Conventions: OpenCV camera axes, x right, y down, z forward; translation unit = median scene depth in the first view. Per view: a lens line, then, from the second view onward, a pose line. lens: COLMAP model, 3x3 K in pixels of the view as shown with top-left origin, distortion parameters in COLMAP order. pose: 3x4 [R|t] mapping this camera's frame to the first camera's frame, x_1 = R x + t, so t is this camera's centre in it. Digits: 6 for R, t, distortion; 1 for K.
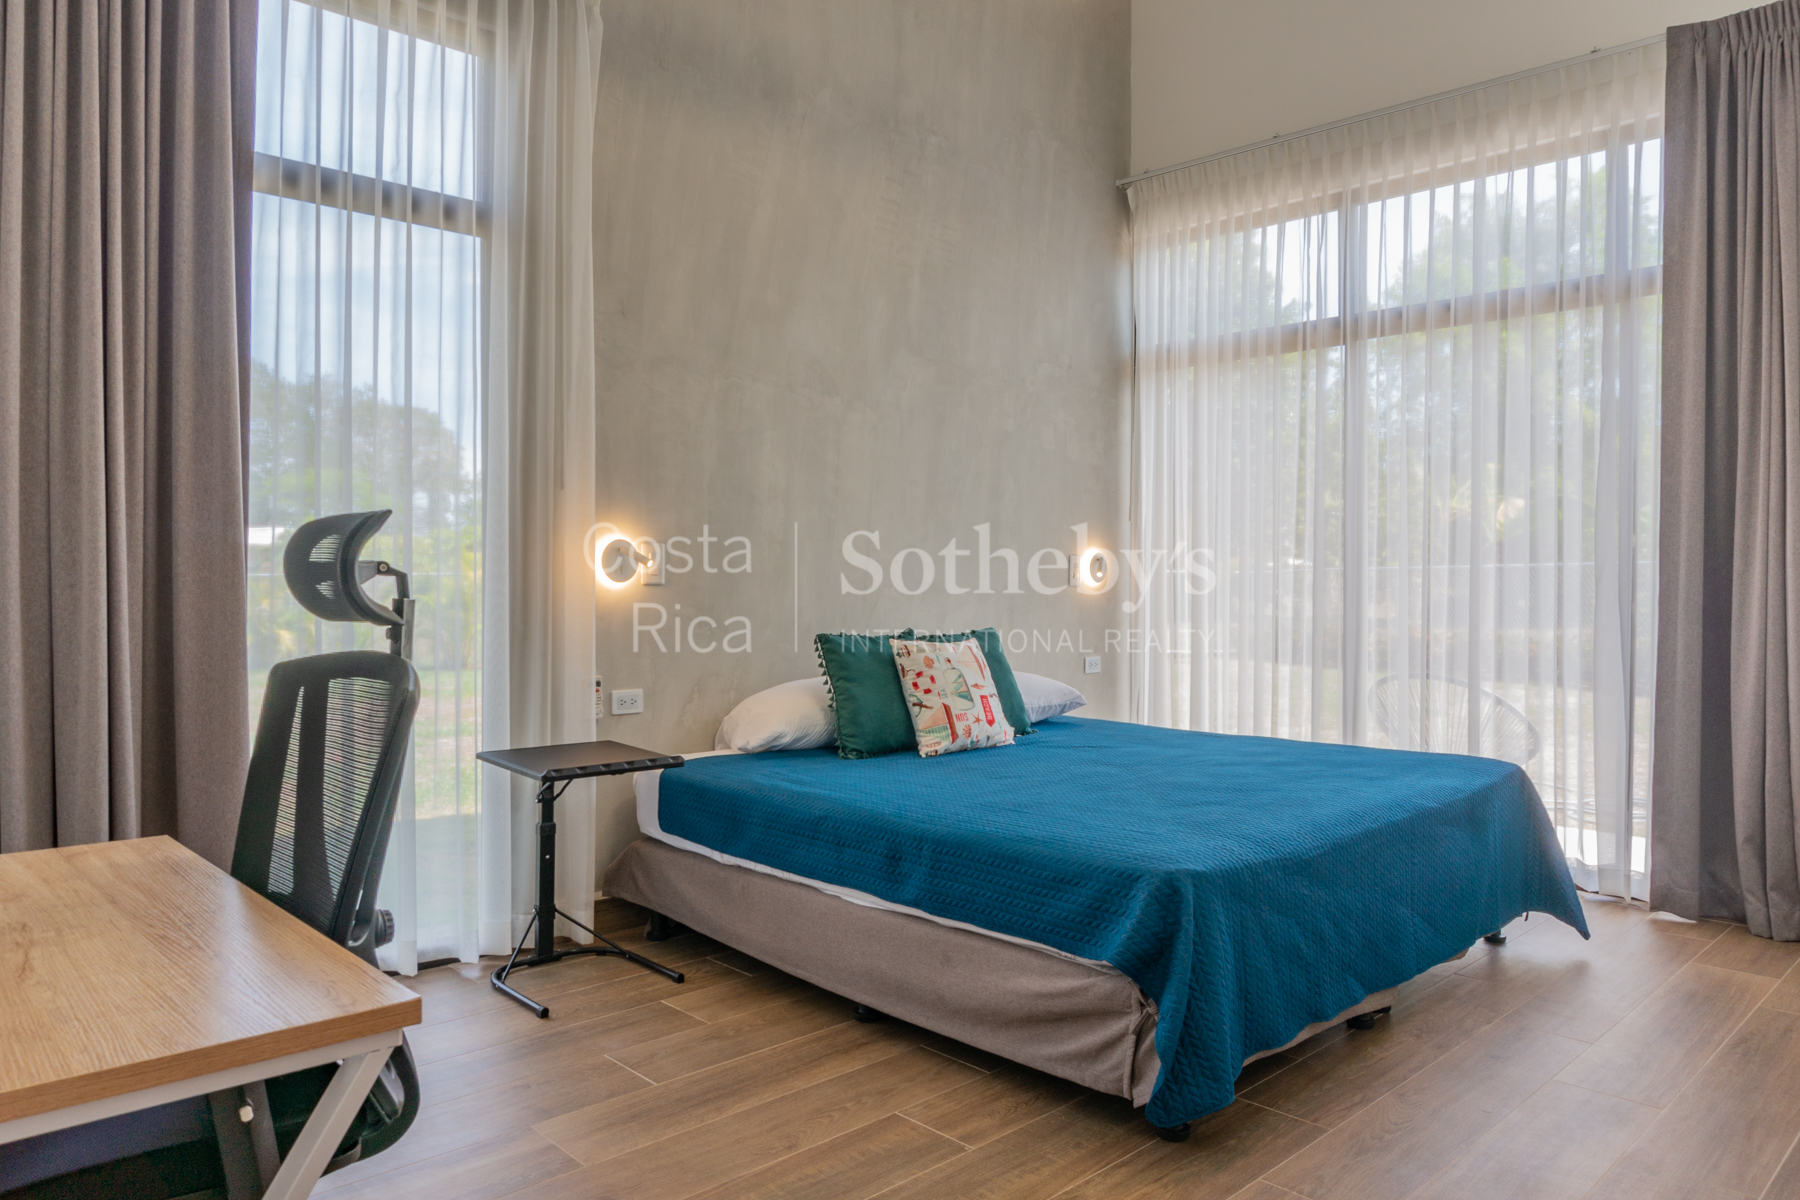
lens RADIAL K [[1203.5, 0, 892.9], [0, 1203.5, 581.8], [0, 0, 1]] dist [-0.017427, -0.001229]
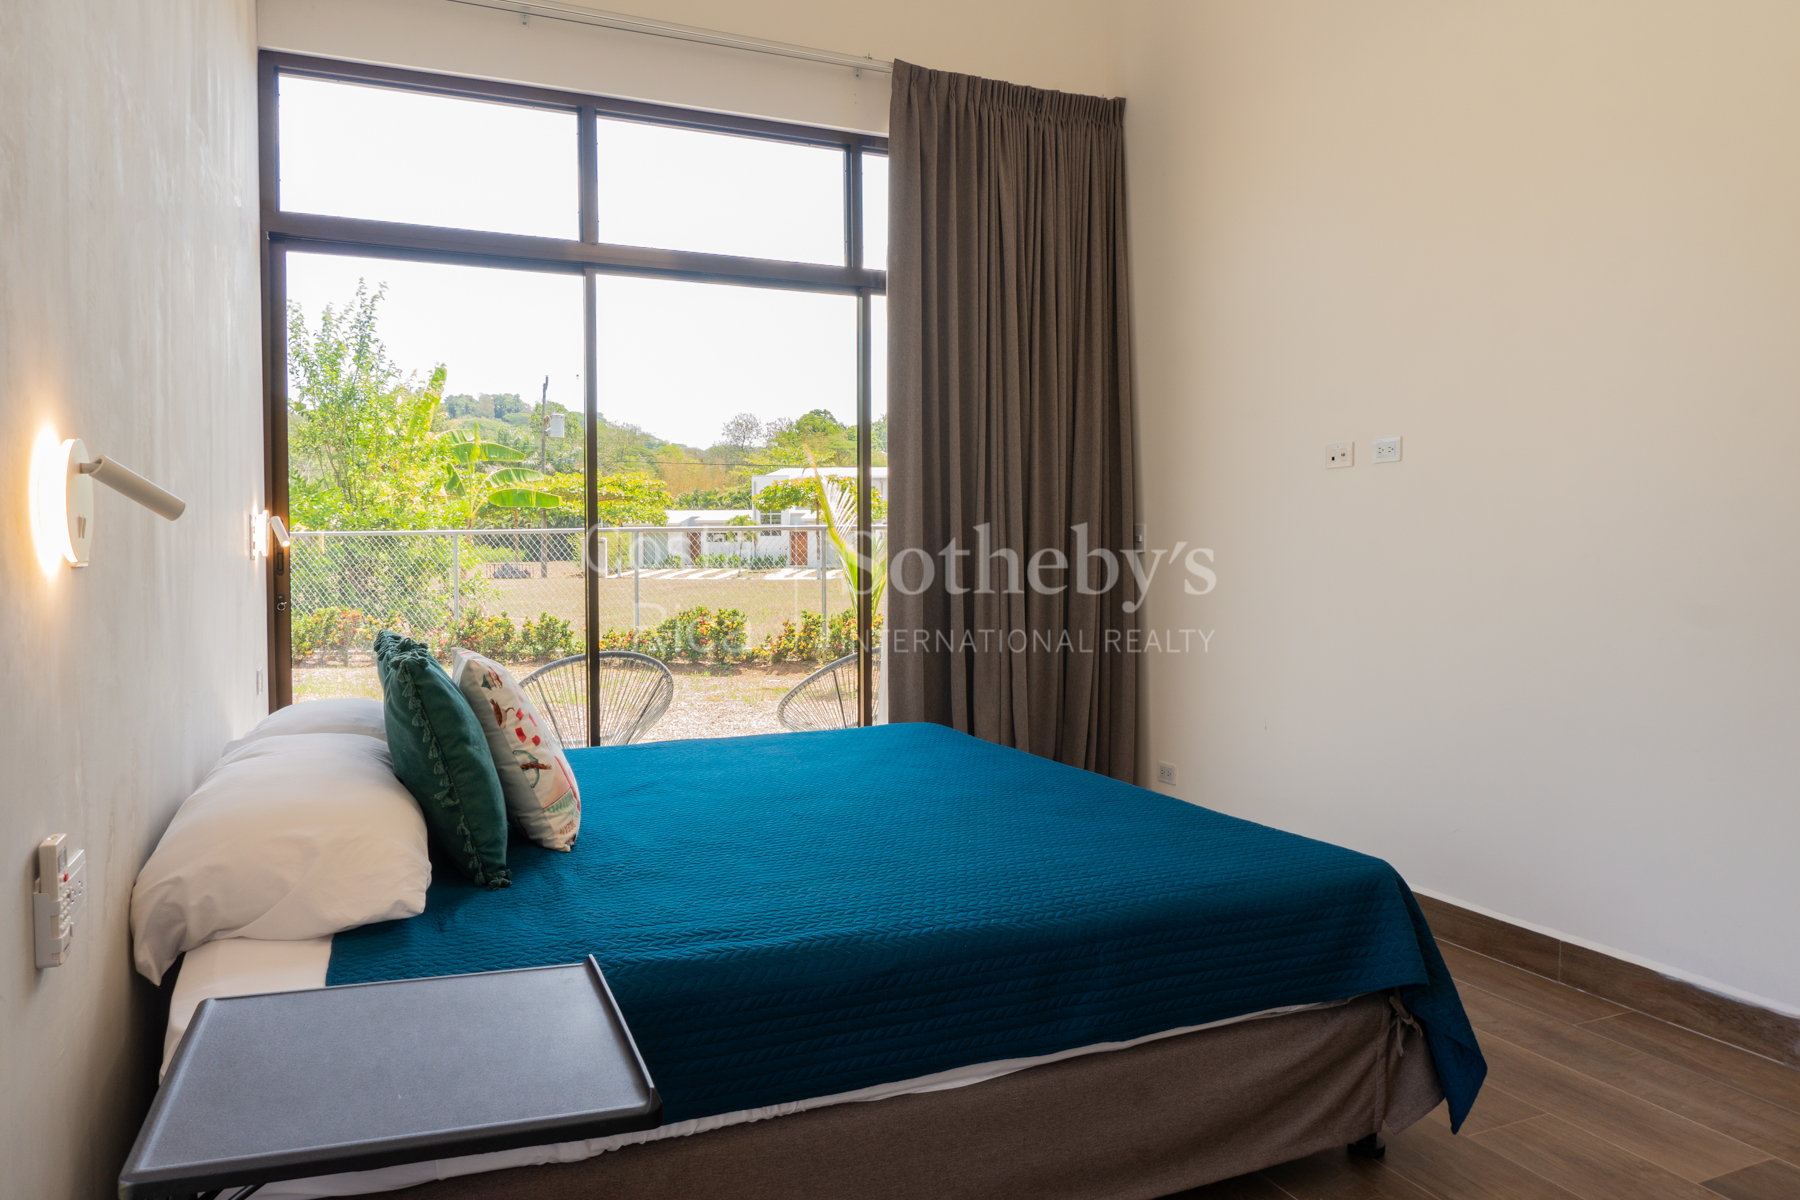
lens RADIAL K [[1203.5, 0, 892.9], [0, 1203.5, 581.8], [0, 0, 1]] dist [-0.017427, -0.001229]
pose [[0.349528, -0.031225, 0.936405, -0.524929], [0.002679, 0.999474, 0.032328, -0.006516], [-0.936922, -0.008791, 0.349428, 0.717884]]
